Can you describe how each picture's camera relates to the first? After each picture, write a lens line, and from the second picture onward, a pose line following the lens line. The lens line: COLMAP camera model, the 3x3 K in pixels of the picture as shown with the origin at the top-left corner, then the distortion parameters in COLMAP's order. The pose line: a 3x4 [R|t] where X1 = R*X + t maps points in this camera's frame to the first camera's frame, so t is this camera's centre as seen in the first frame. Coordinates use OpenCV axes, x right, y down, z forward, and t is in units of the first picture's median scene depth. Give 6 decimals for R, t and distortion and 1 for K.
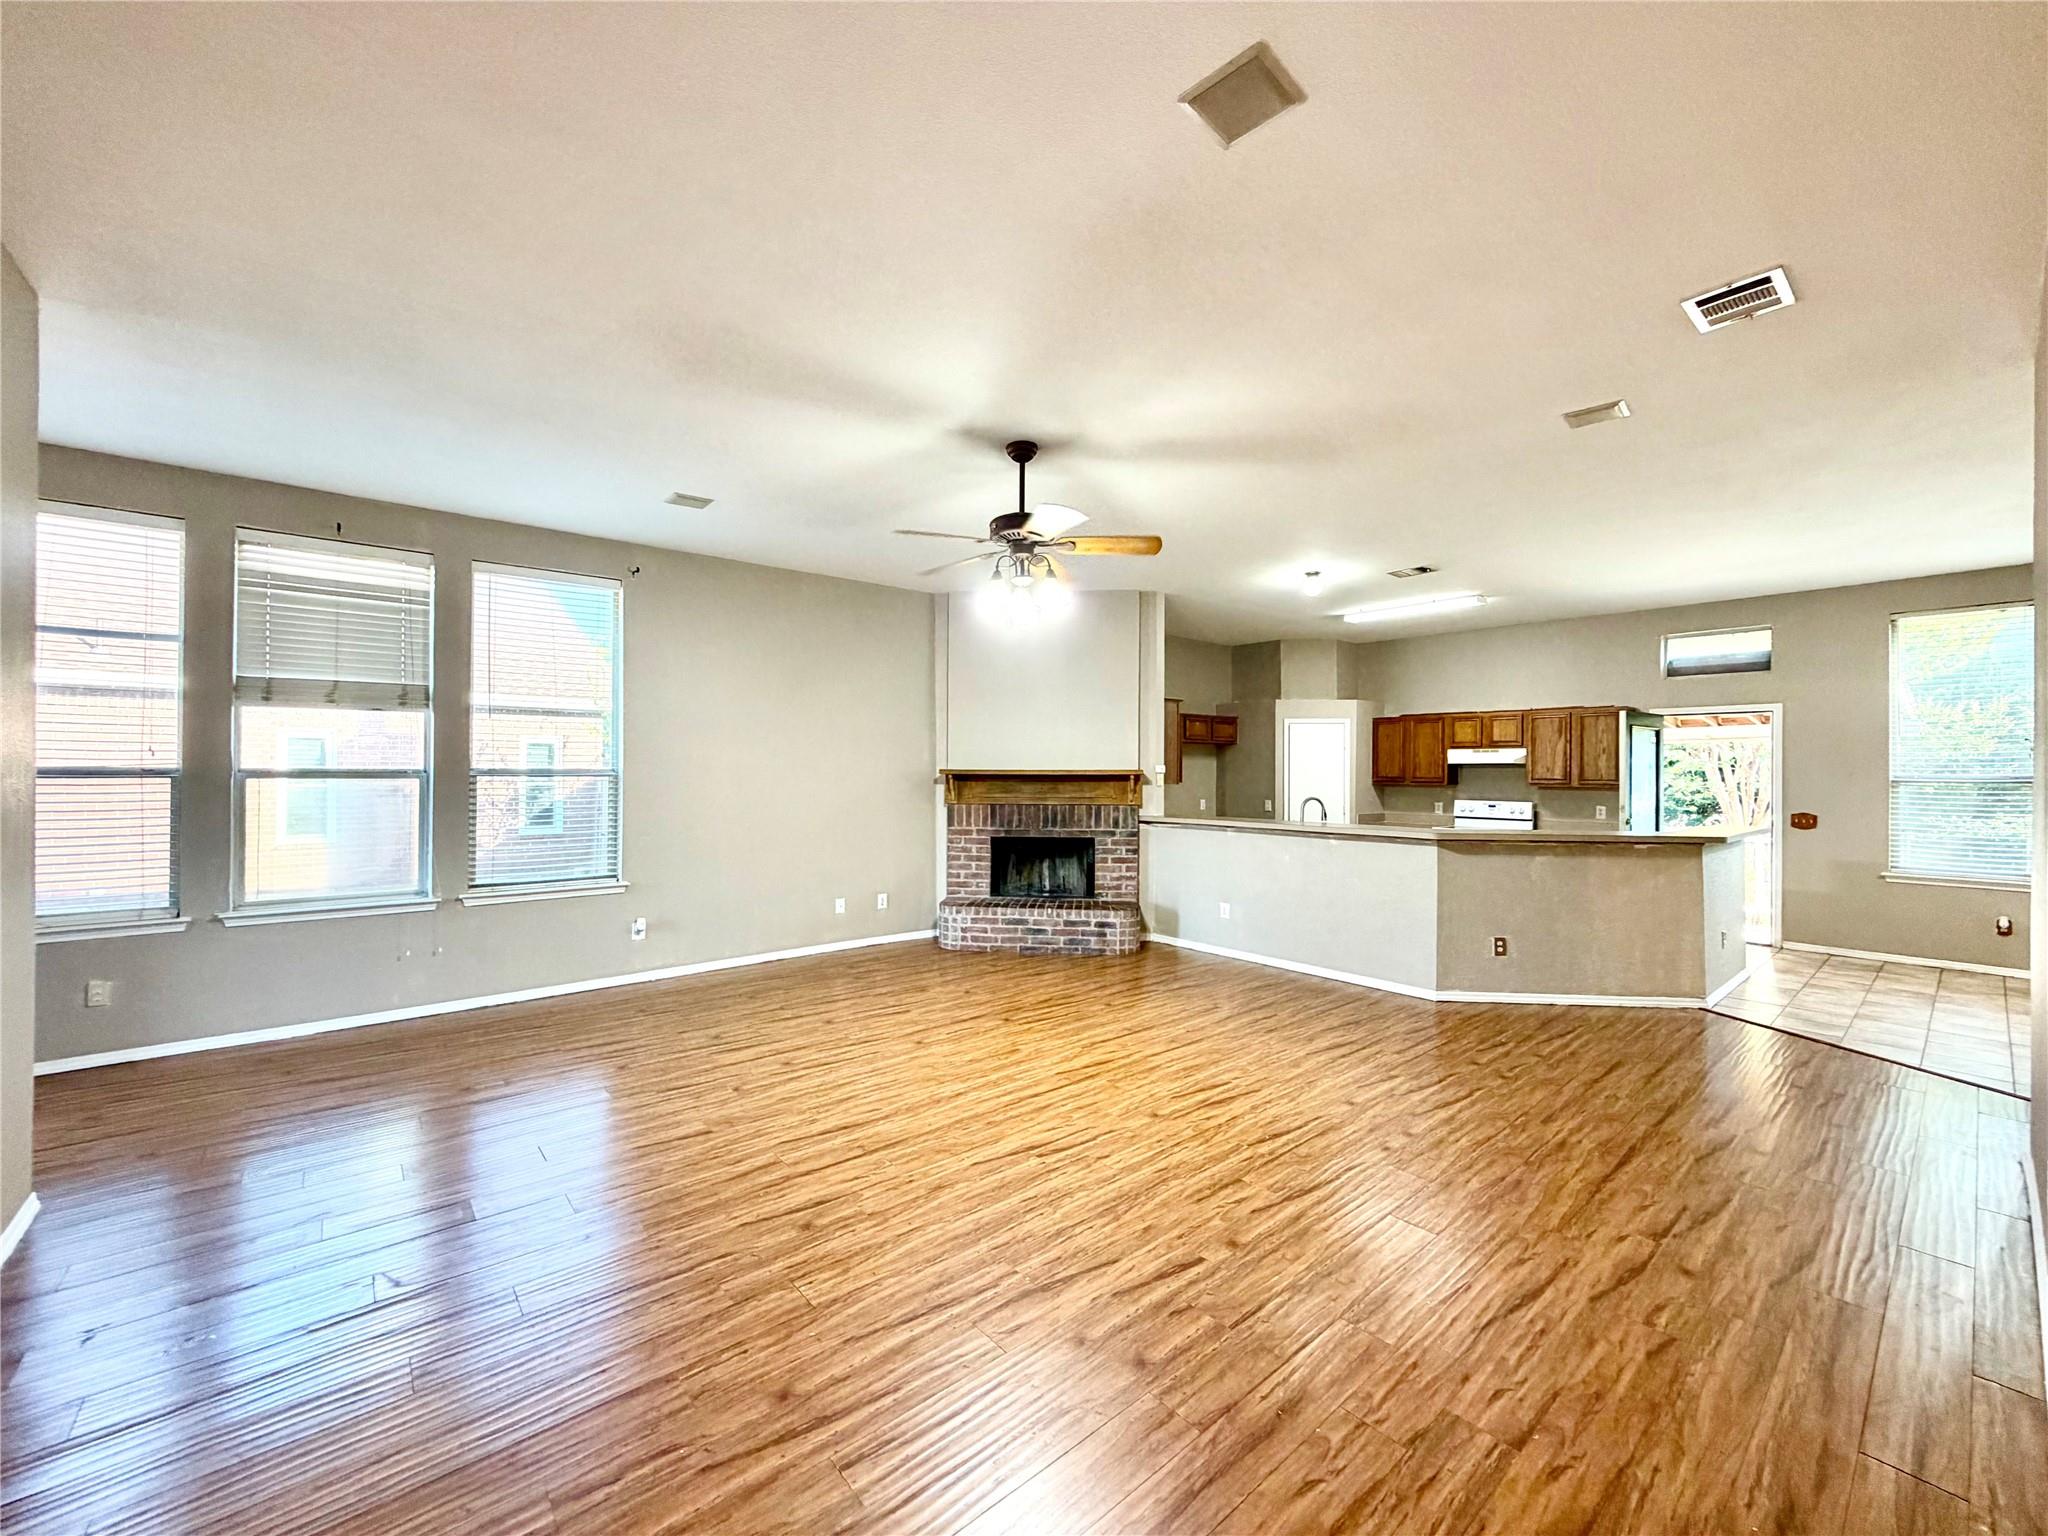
lens RADIAL K [[818.3, 0, 1014.2], [0, 818.3, 771.3], [0, 0, 1]] dist [-0.002242, -0.000024]
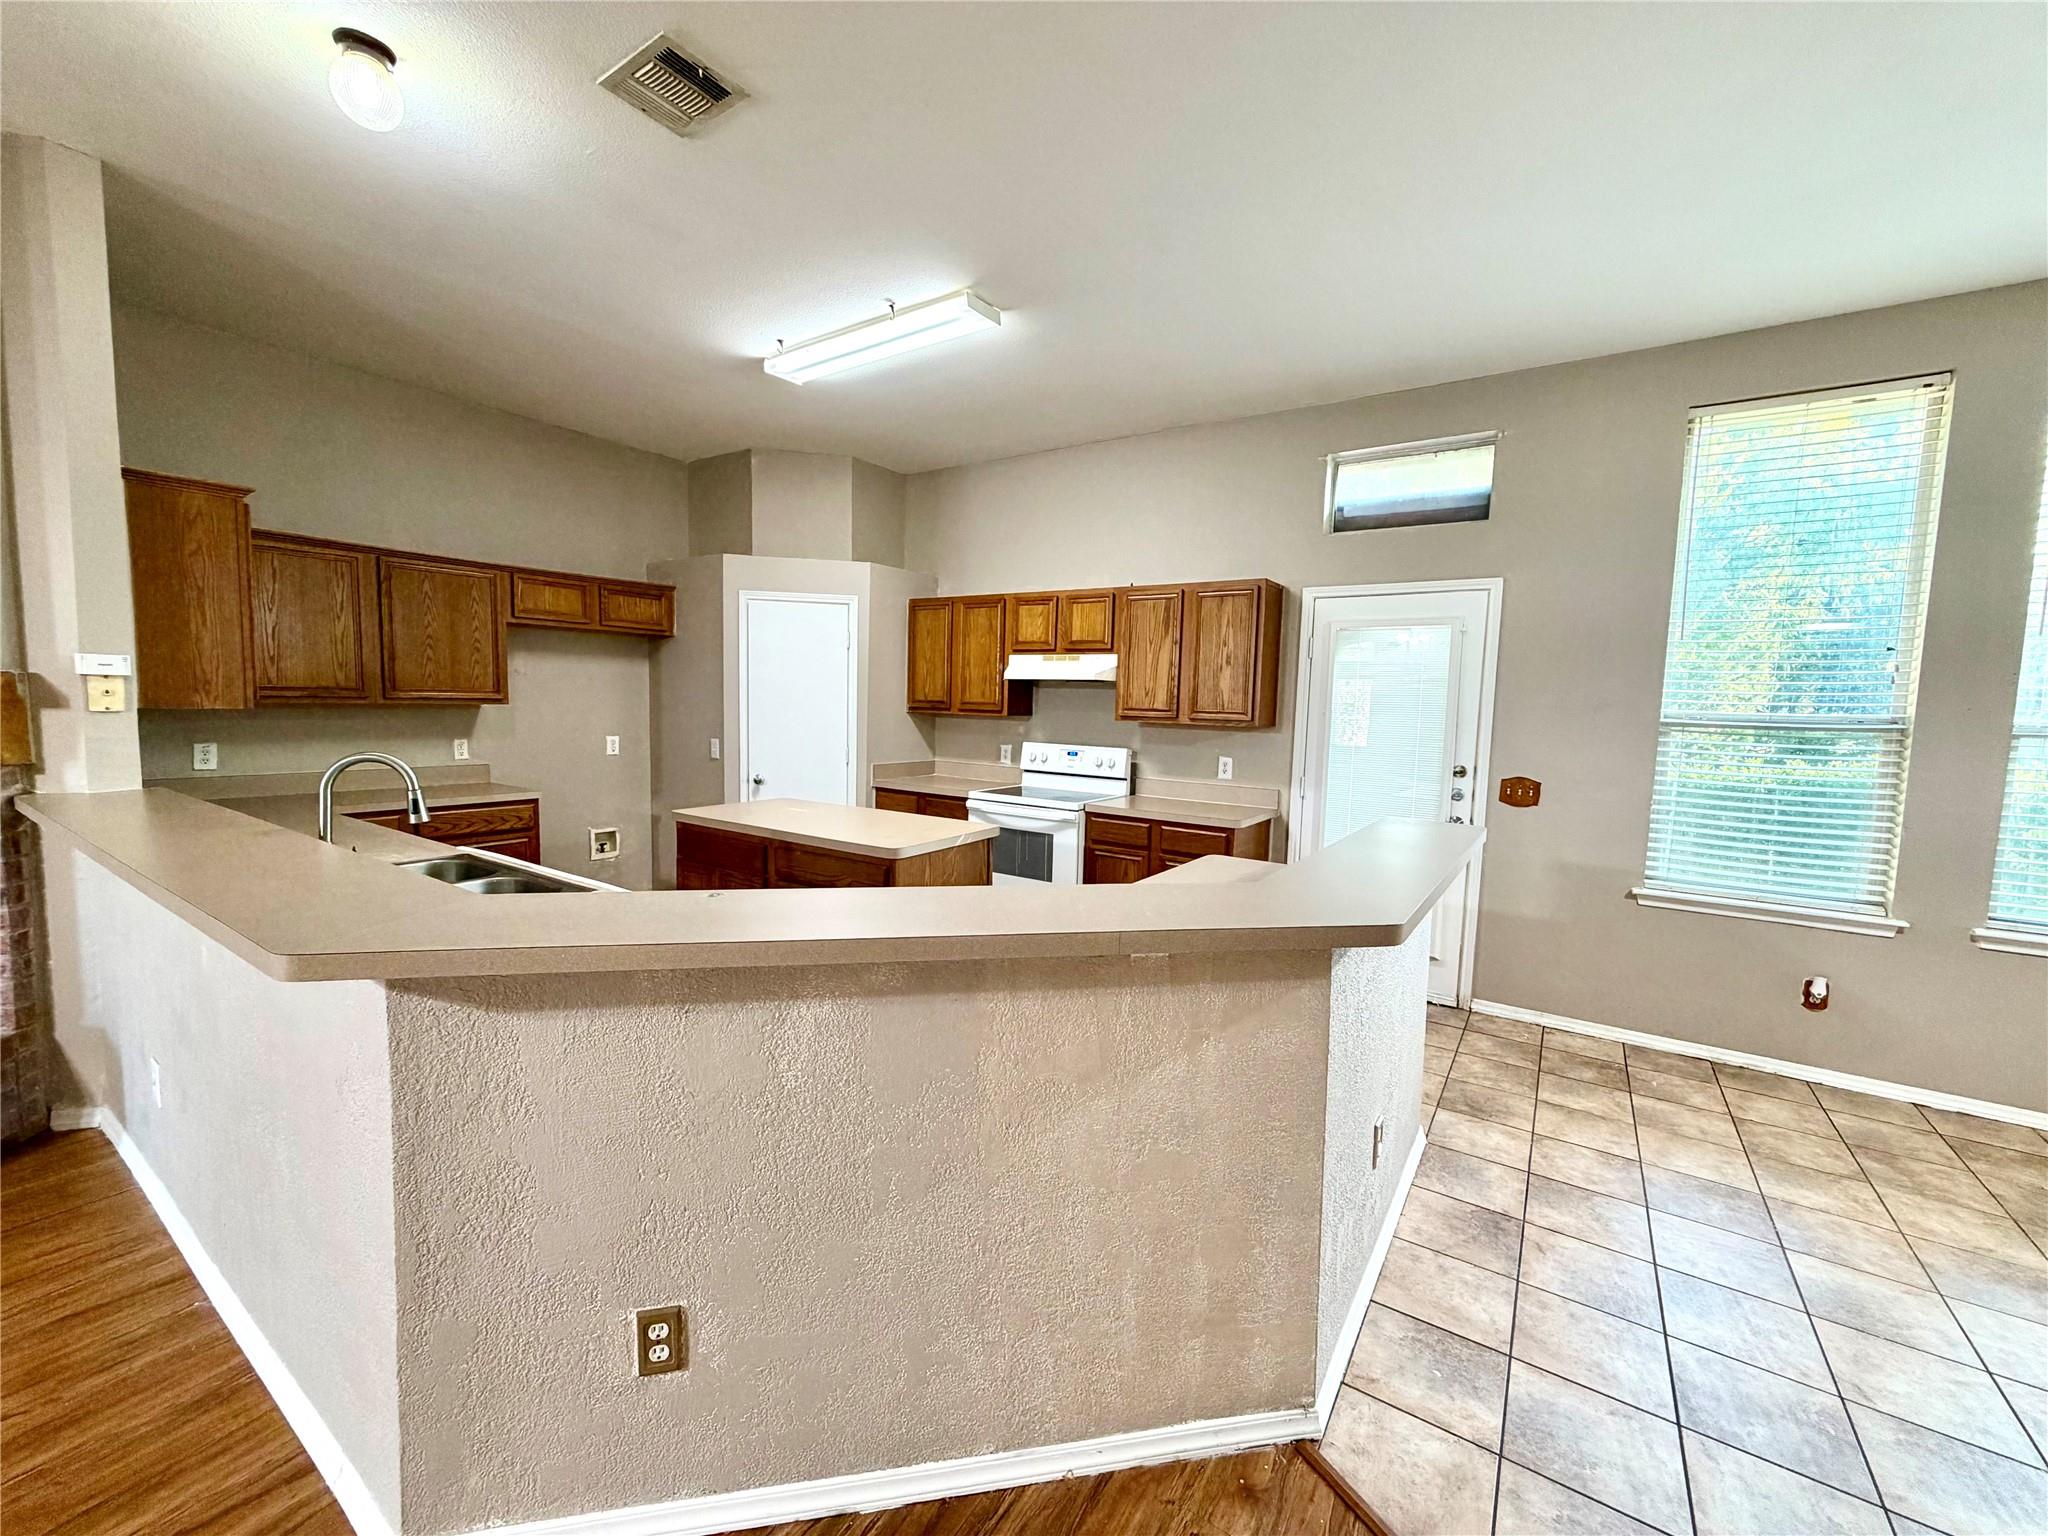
lens RADIAL K [[818.3, 0, 1025.4], [0, 818.3, 764.9], [0, 0, 1]] dist [-0.002242, -0.000024]
pose [[0.961232, -0.002830, 0.275727, 0.402327], [-0.021636, 0.996090, 0.085648, 0.001153], [-0.274892, -0.088293, 0.957413, 0.461684]]
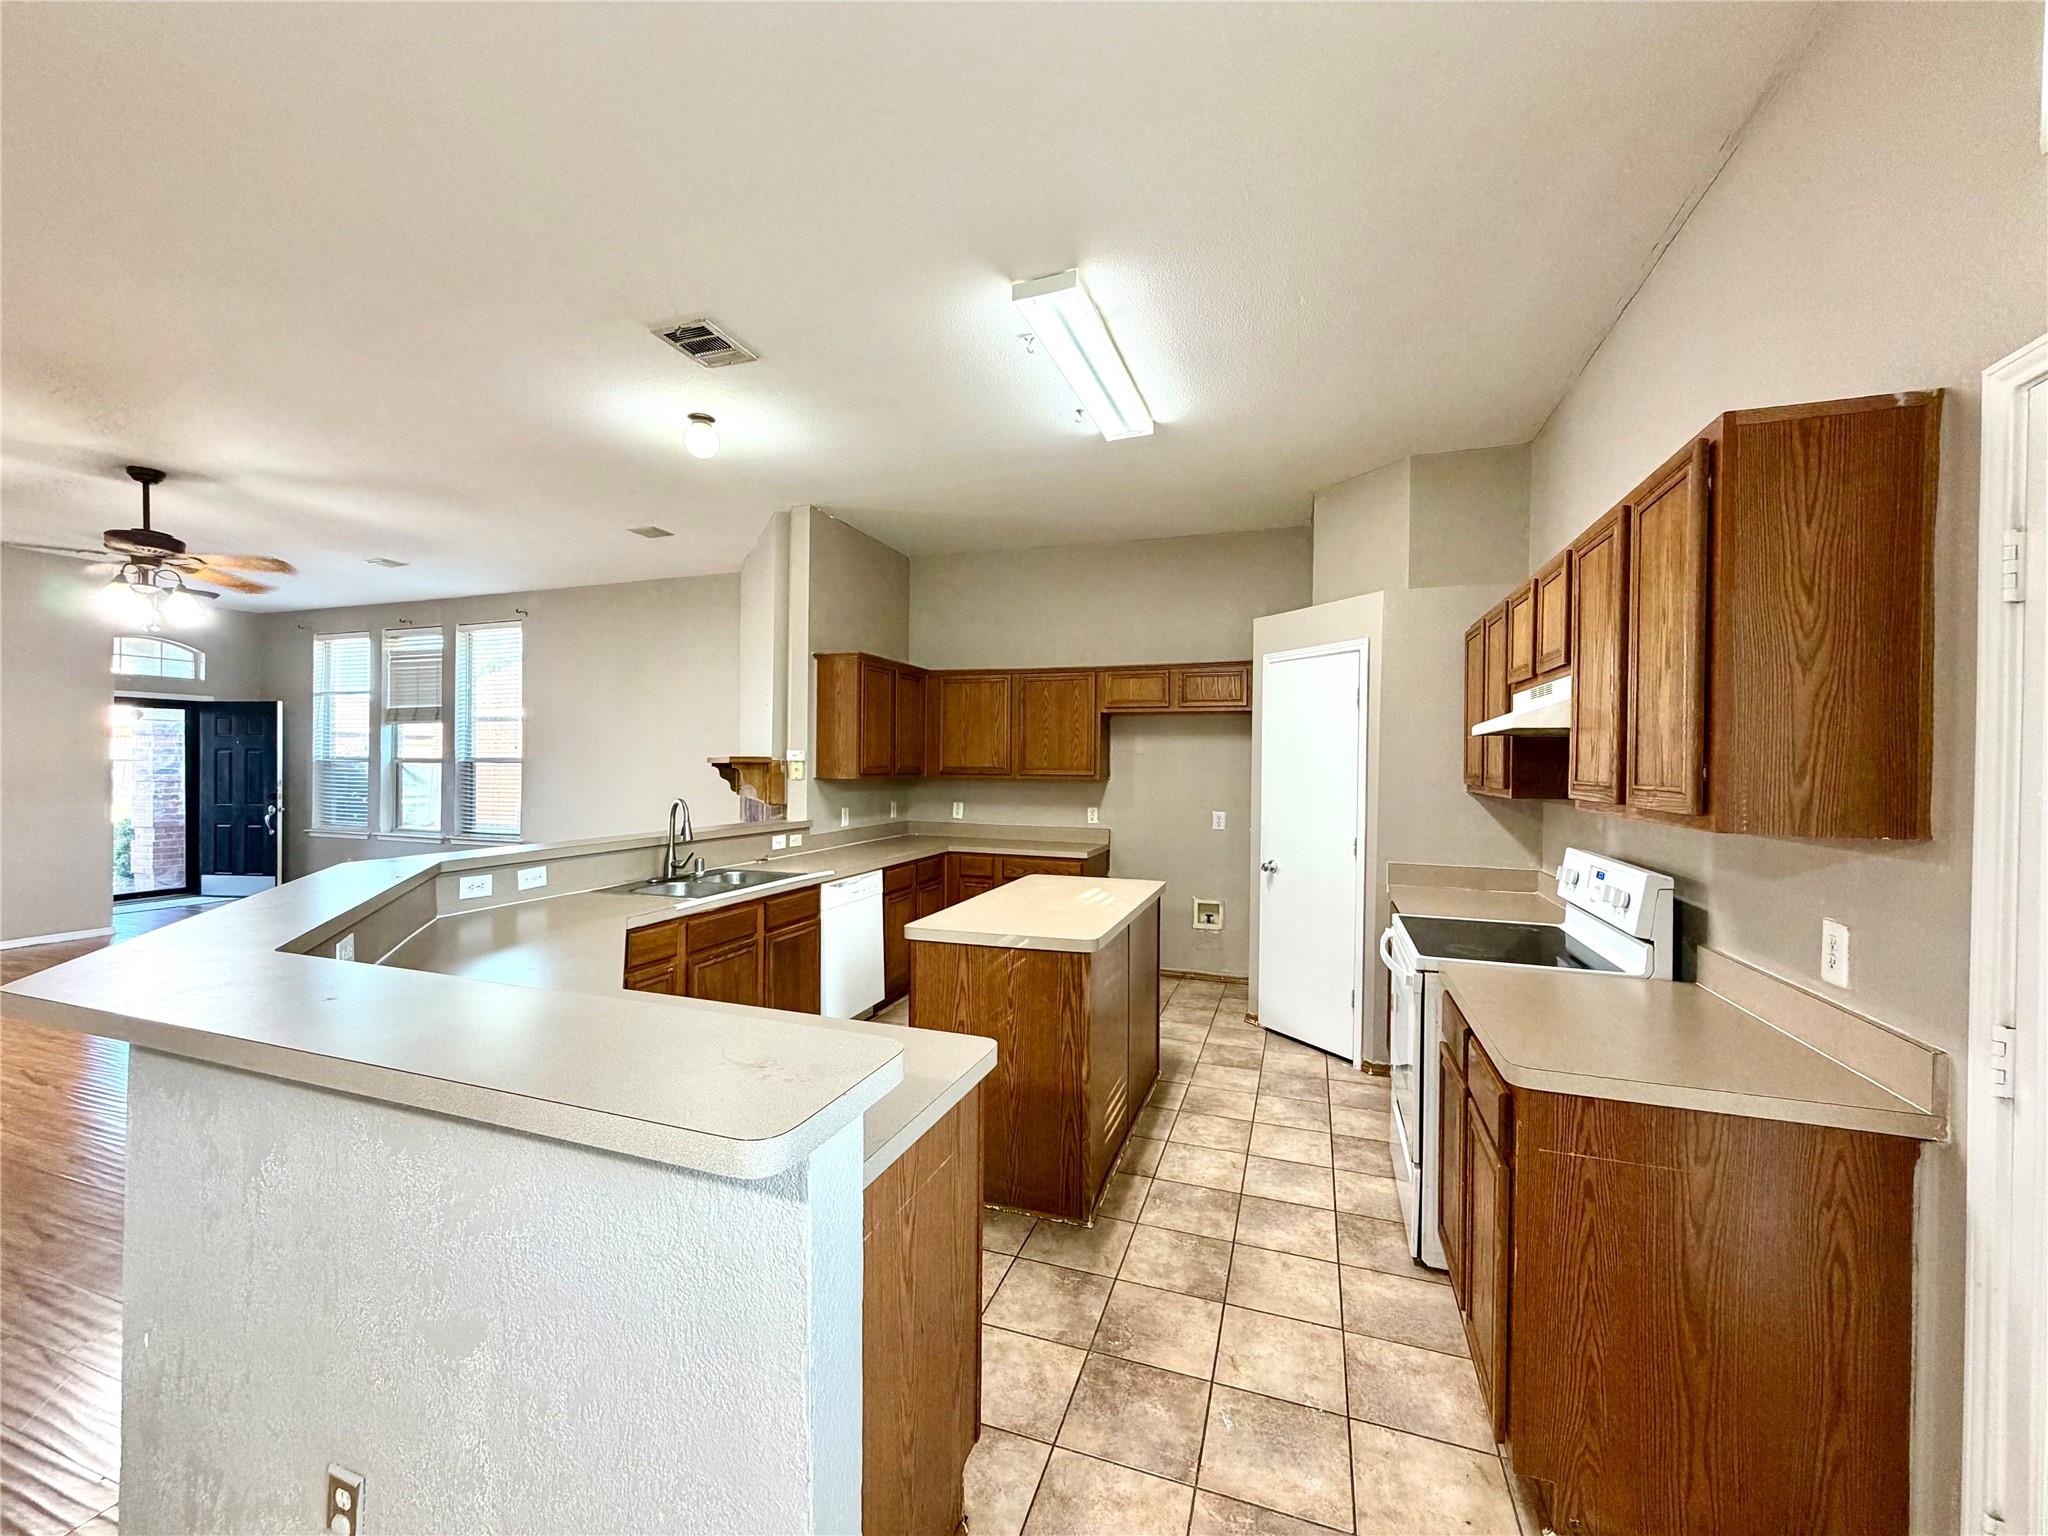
lens RADIAL K [[818.3, 0, 1018.9], [0, 818.3, 769.0], [0, 0, 1]] dist [-0.002242, -0.000024]
pose [[0.500664, 0.006678, -0.865616, 0.754406], [-0.004805, 0.999976, 0.004935, 0.003496], [0.865628, 0.001688, 0.500684, 0.691581]]
